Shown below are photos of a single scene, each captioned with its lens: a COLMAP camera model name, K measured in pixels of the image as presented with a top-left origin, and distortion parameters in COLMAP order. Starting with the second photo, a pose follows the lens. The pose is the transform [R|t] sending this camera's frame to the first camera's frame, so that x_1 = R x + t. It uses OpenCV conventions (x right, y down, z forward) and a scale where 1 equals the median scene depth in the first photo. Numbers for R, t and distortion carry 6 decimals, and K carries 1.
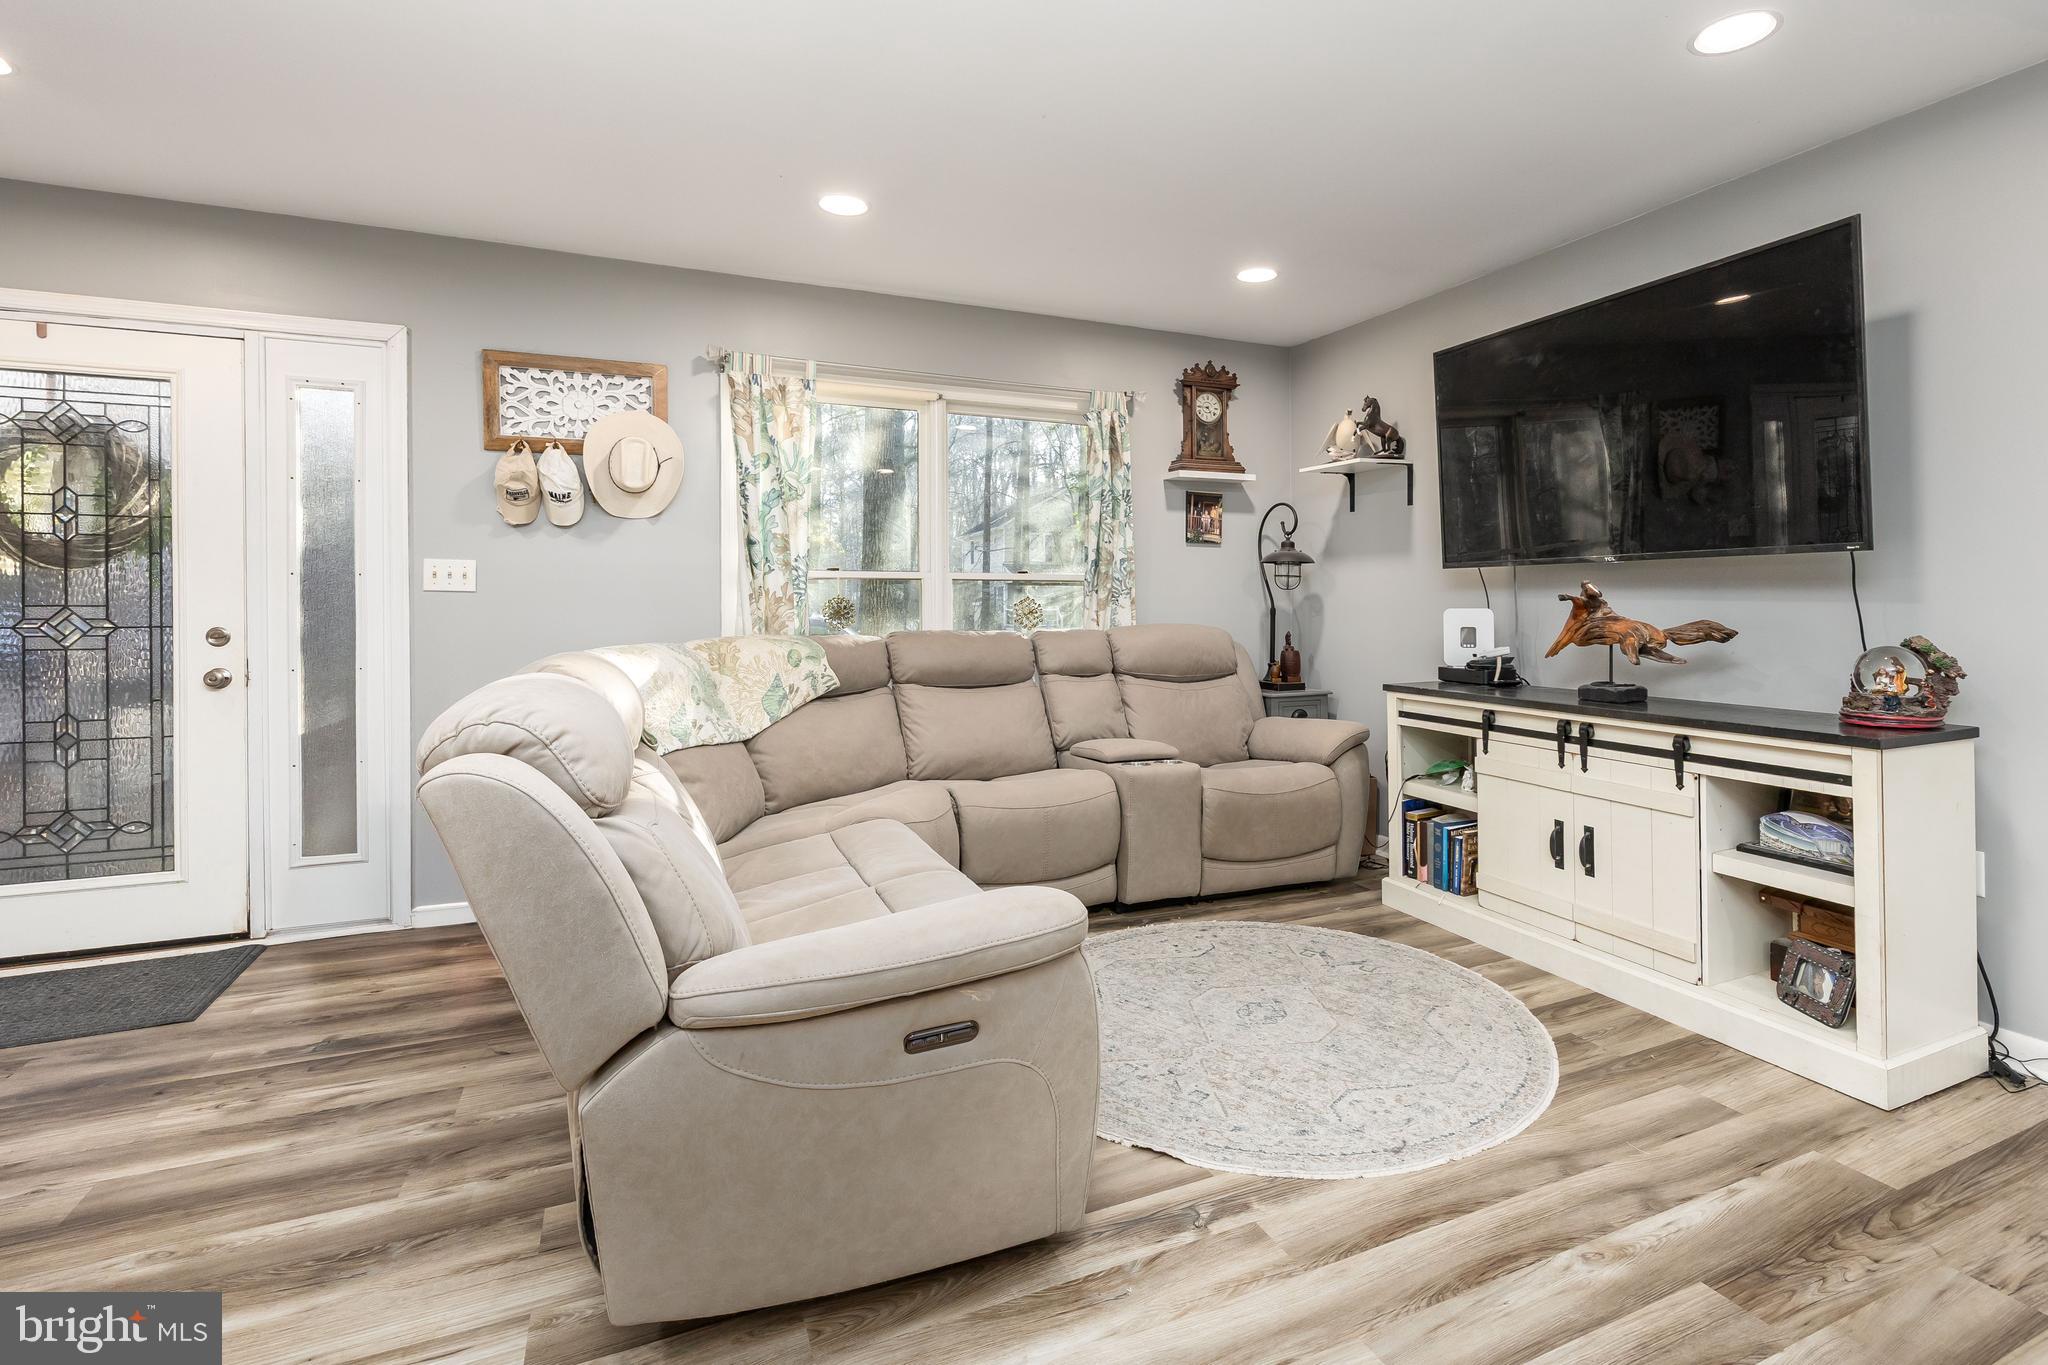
lens RADIAL K [[968.7, 0, 1084.7], [0, 968.7, 594.6], [0, 0, 1]] dist [-0.000567, -0.000622]
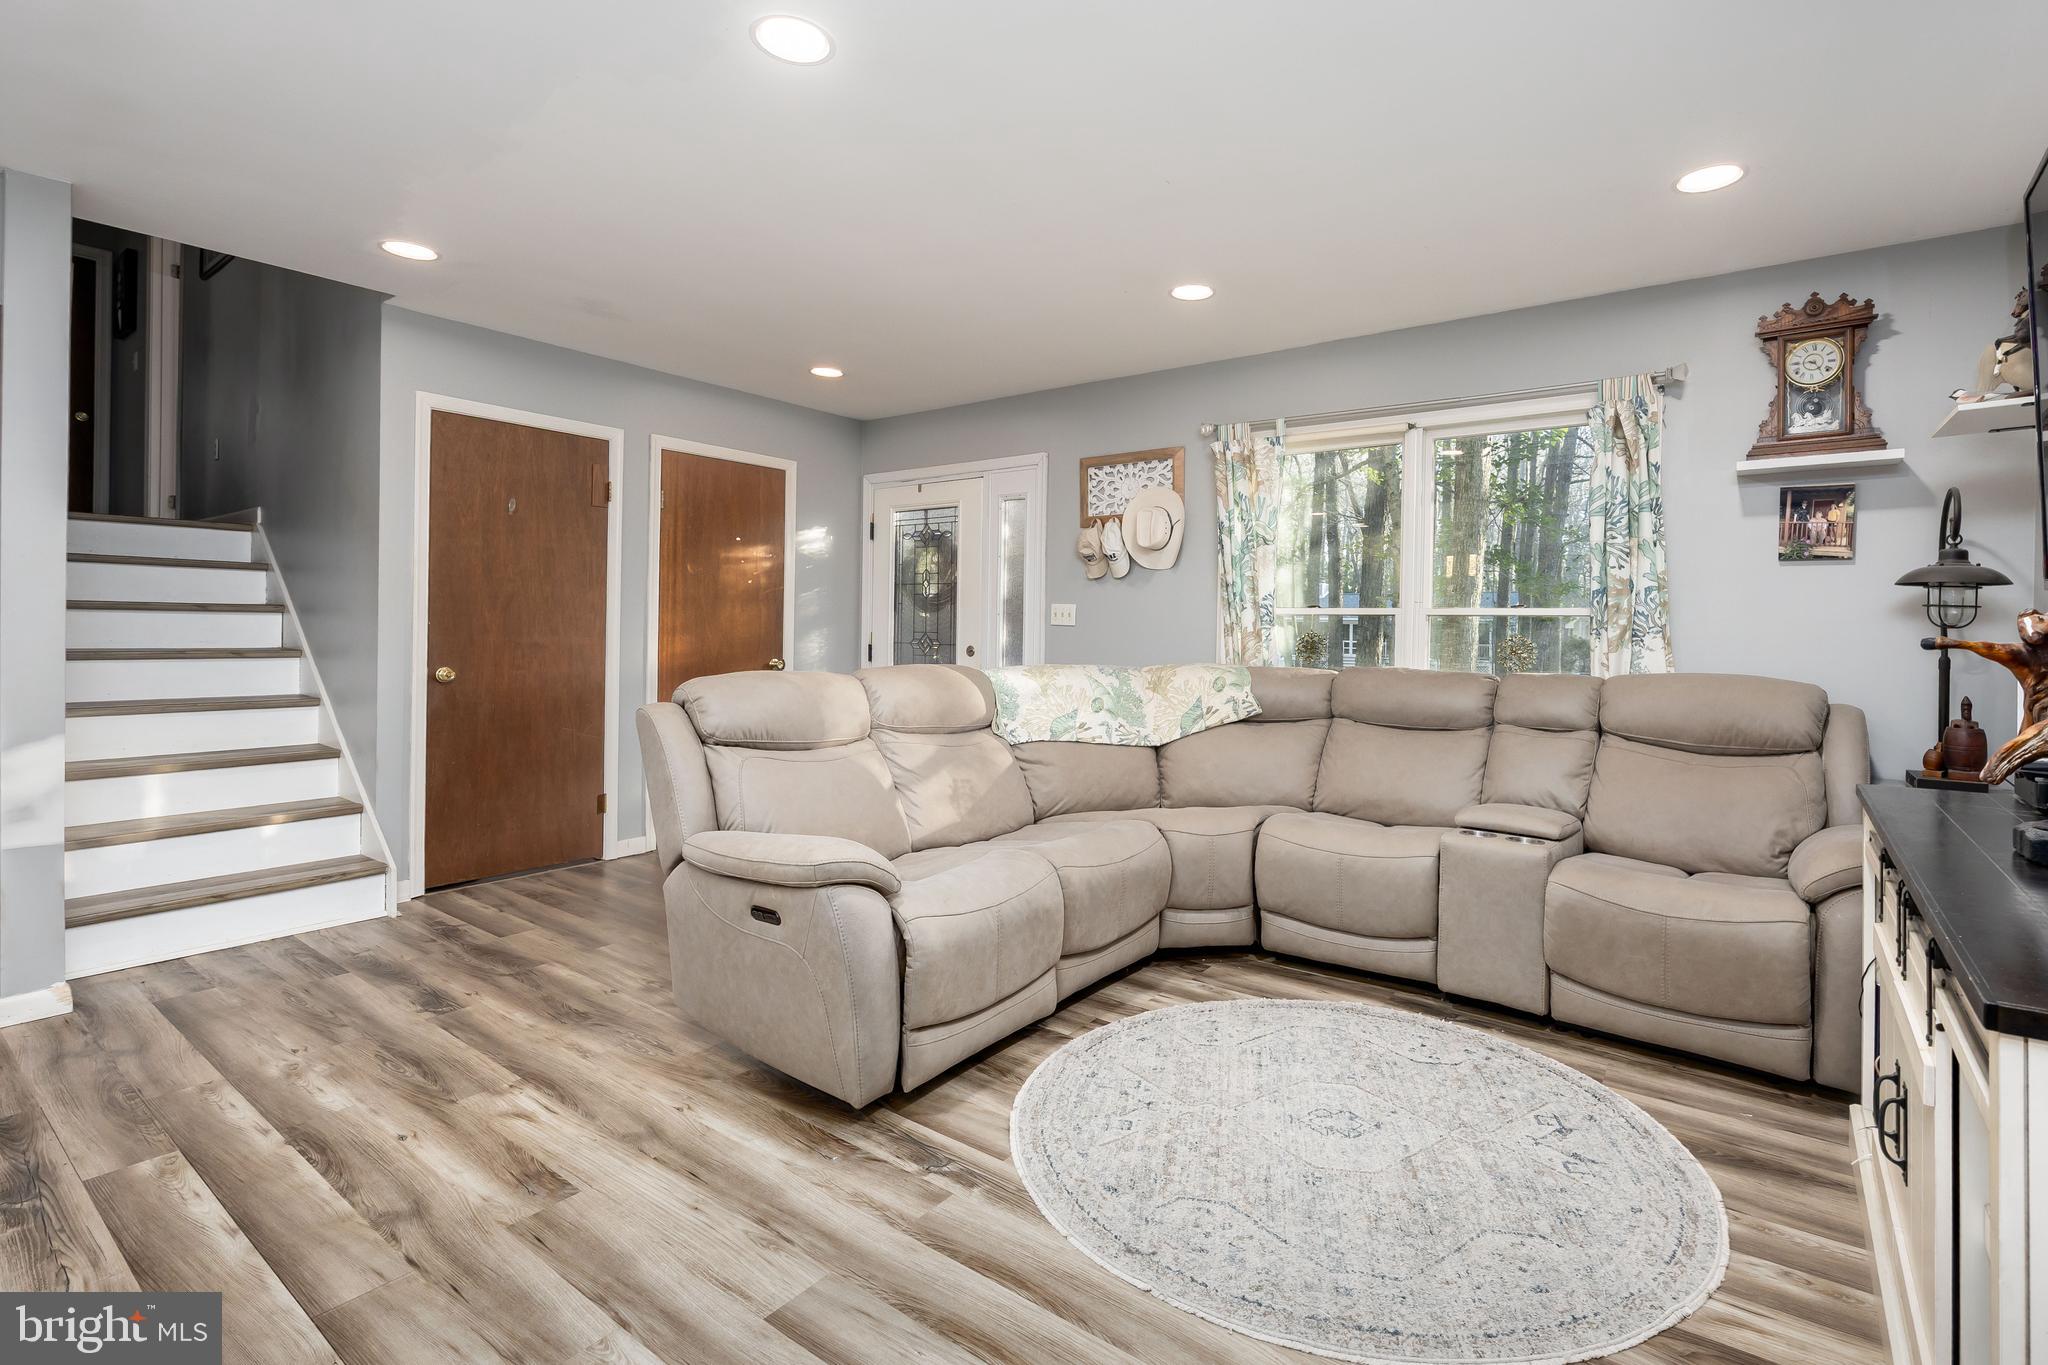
lens RADIAL K [[940.5, 0, 1087.4], [0, 940.5, 638.3], [0, 0, 1]] dist [-0.001178, -0.000129]
pose [[0.497577, 0.015157, -0.867287, 0.594984], [-0.008844, 0.999884, 0.012400, -0.001914], [0.867375, 0.001501, 0.497654, 0.301256]]
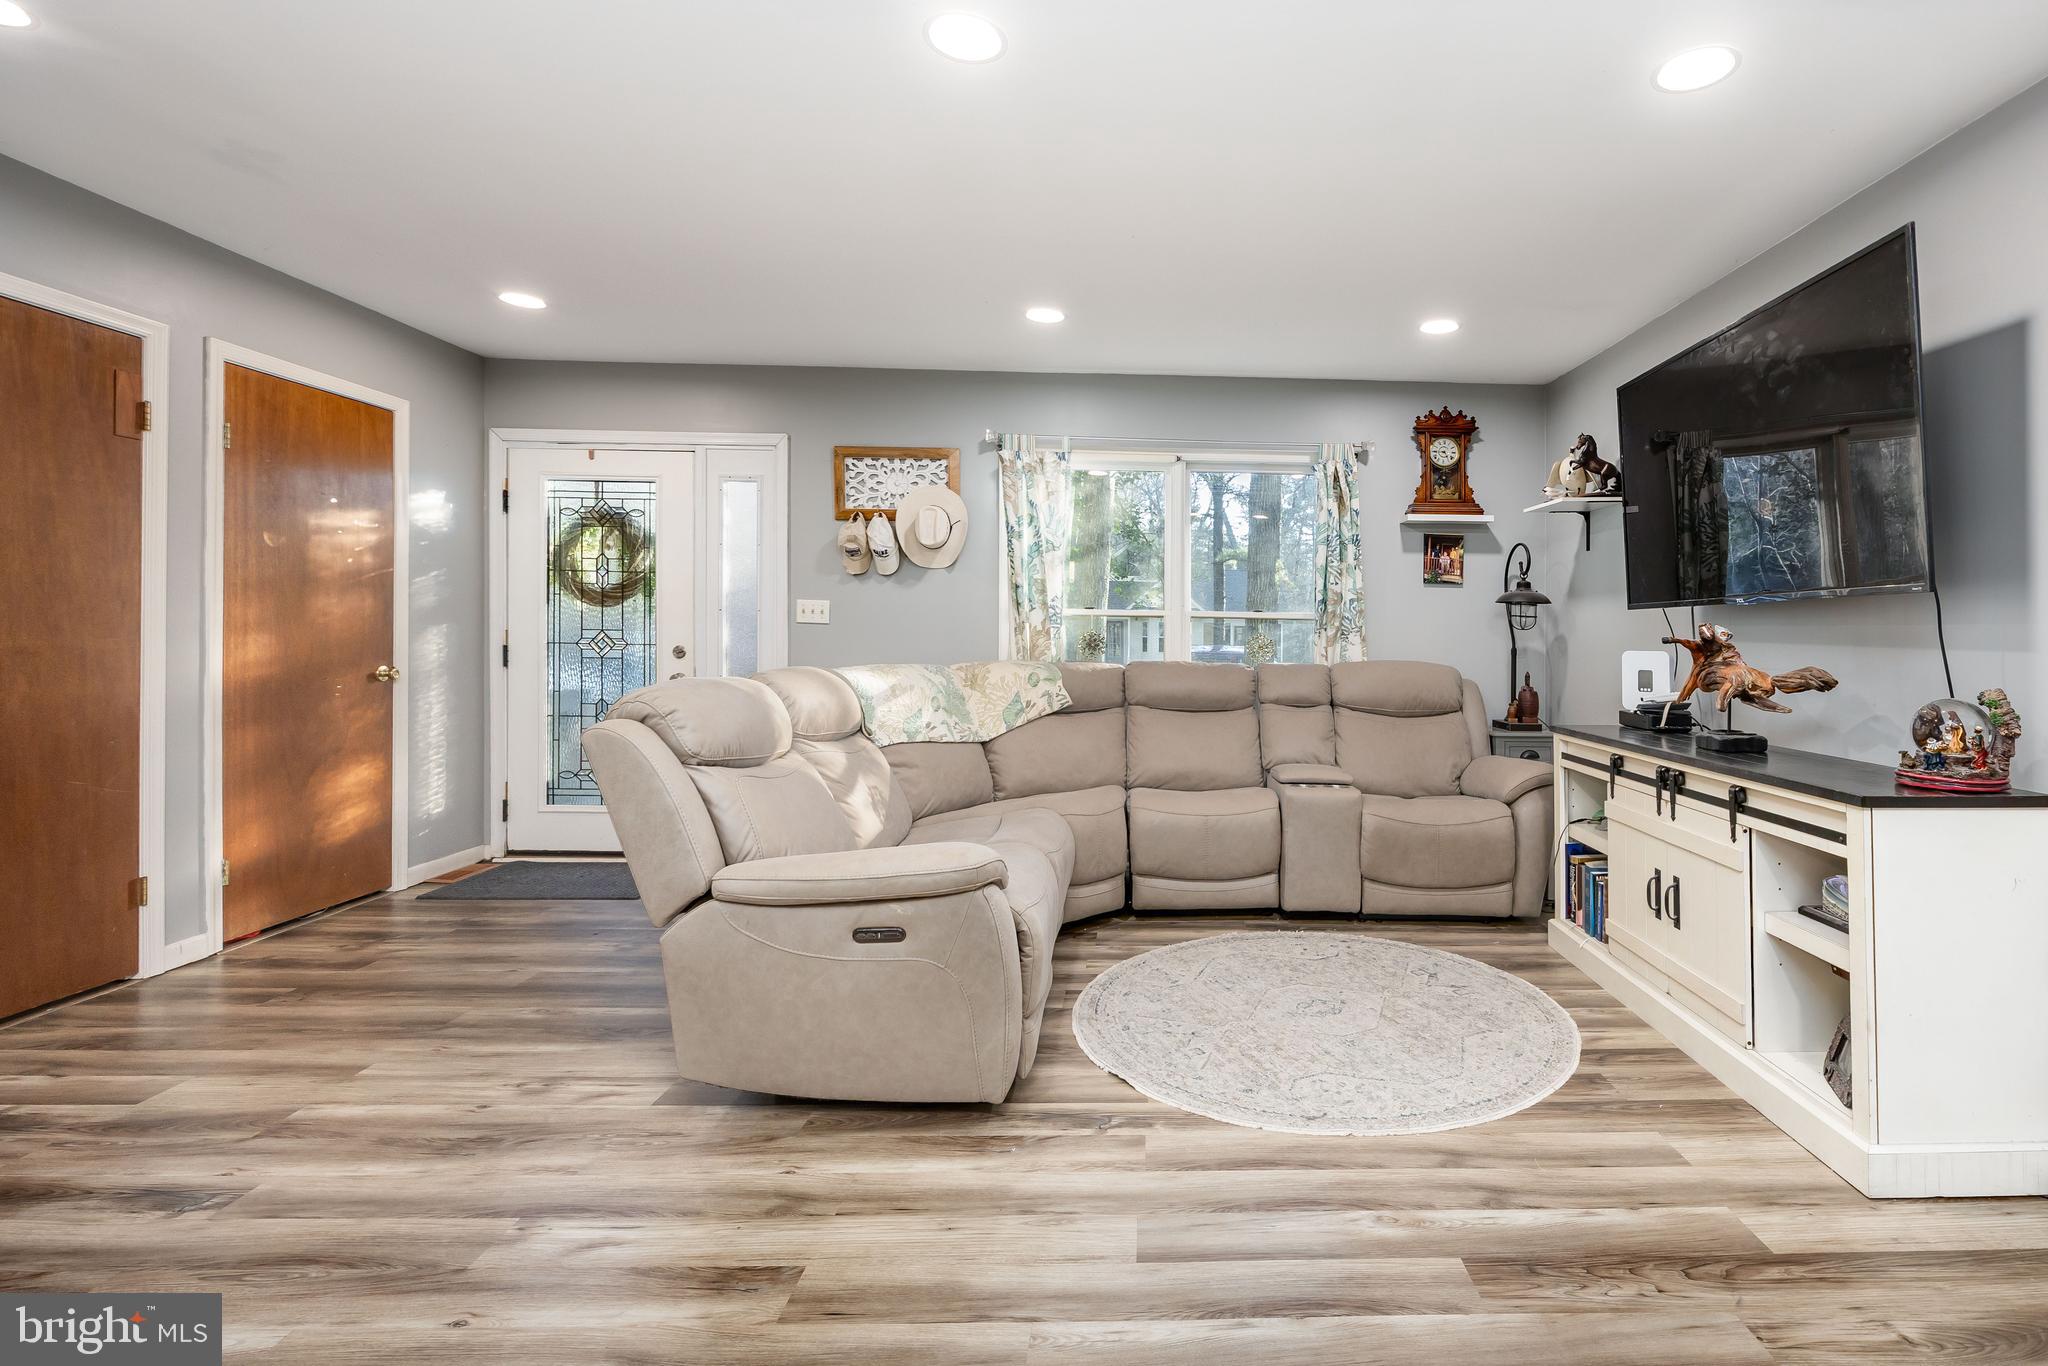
lens RADIAL K [[960.9, 0, 1181.2], [0, 960.9, 629.8], [0, 0, 1]] dist [-0.001163, 0.000500]
pose [[0.923793, 0.012346, -0.382694, 0.345003], [-0.013082, 0.999914, 0.000678, -0.001631], [0.382670, 0.004380, 0.923875, -0.063692]]
